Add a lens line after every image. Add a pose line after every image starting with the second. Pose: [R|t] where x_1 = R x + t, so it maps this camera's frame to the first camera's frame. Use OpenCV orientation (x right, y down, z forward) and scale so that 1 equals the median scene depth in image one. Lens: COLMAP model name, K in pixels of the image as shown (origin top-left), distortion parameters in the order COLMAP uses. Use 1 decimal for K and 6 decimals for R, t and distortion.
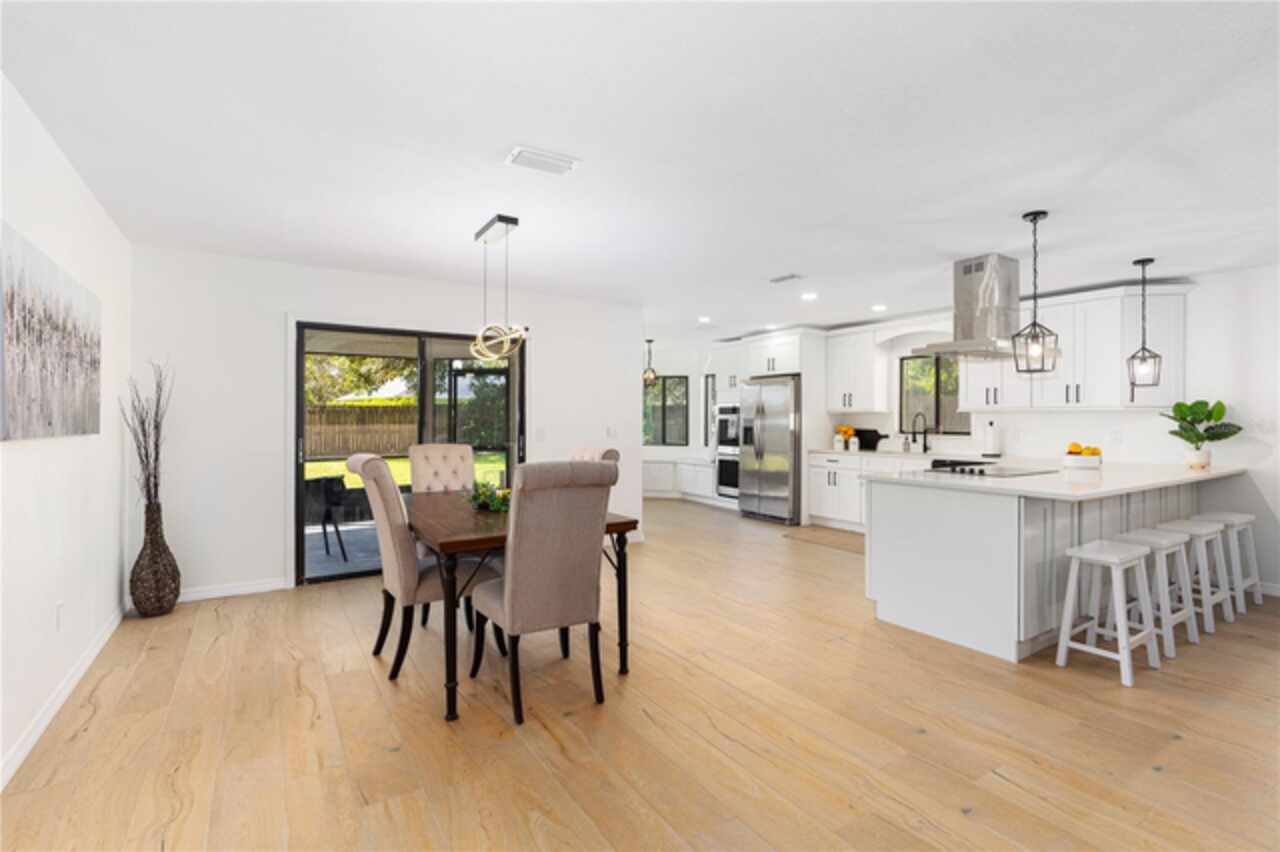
lens RADIAL K [[581.6, 0, 640.0], [0, 581.6, 426.0], [0, 0, 1]] dist [-0.000010, 0.000500]
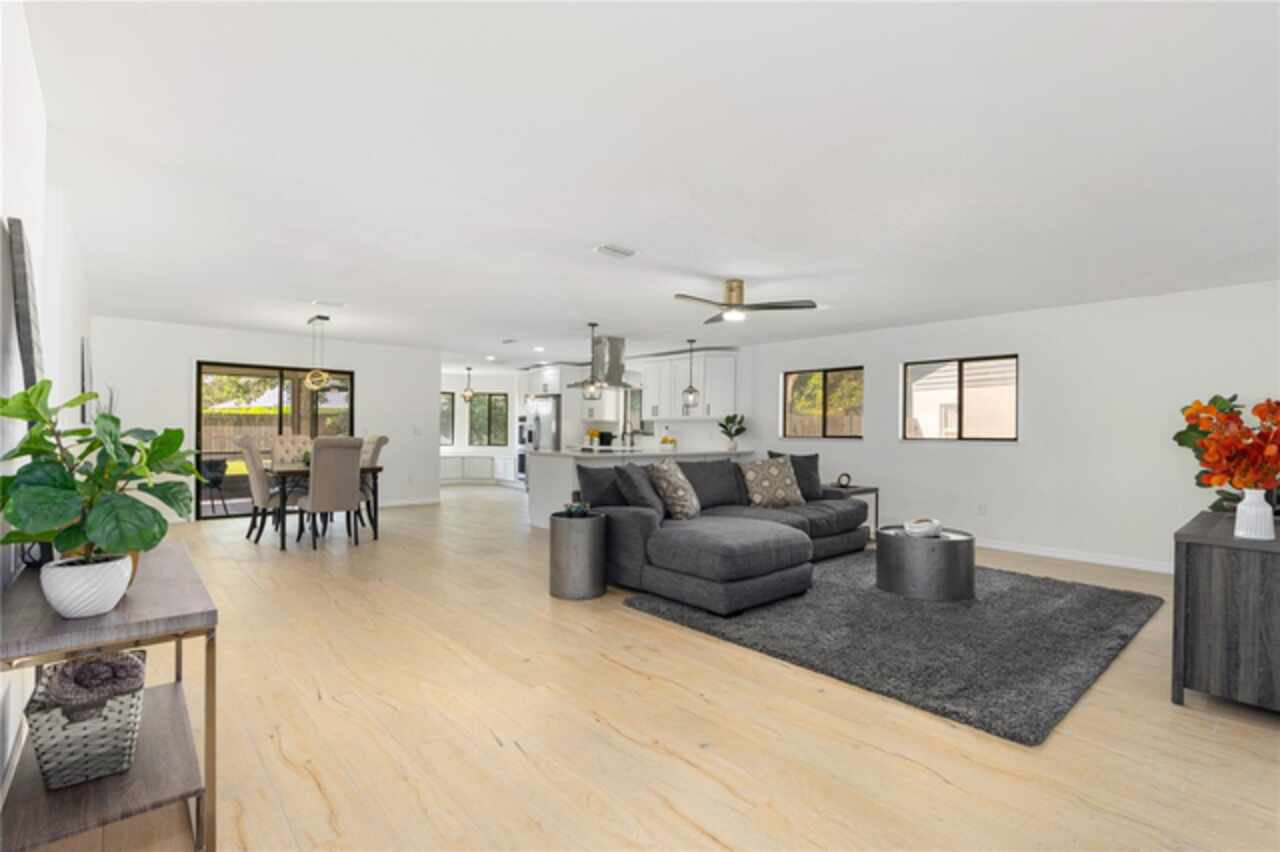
lens RADIAL K [[579.4, 0, 639.4], [0, 579.4, 439.2], [0, 0, 1]] dist [0.001185, 0.000343]
pose [[0.987713, 0.003695, 0.156238, 0.229042], [-0.003985, 0.999991, 0.001542, 0.020620], [-0.156231, -0.002146, 0.987718, -0.478850]]
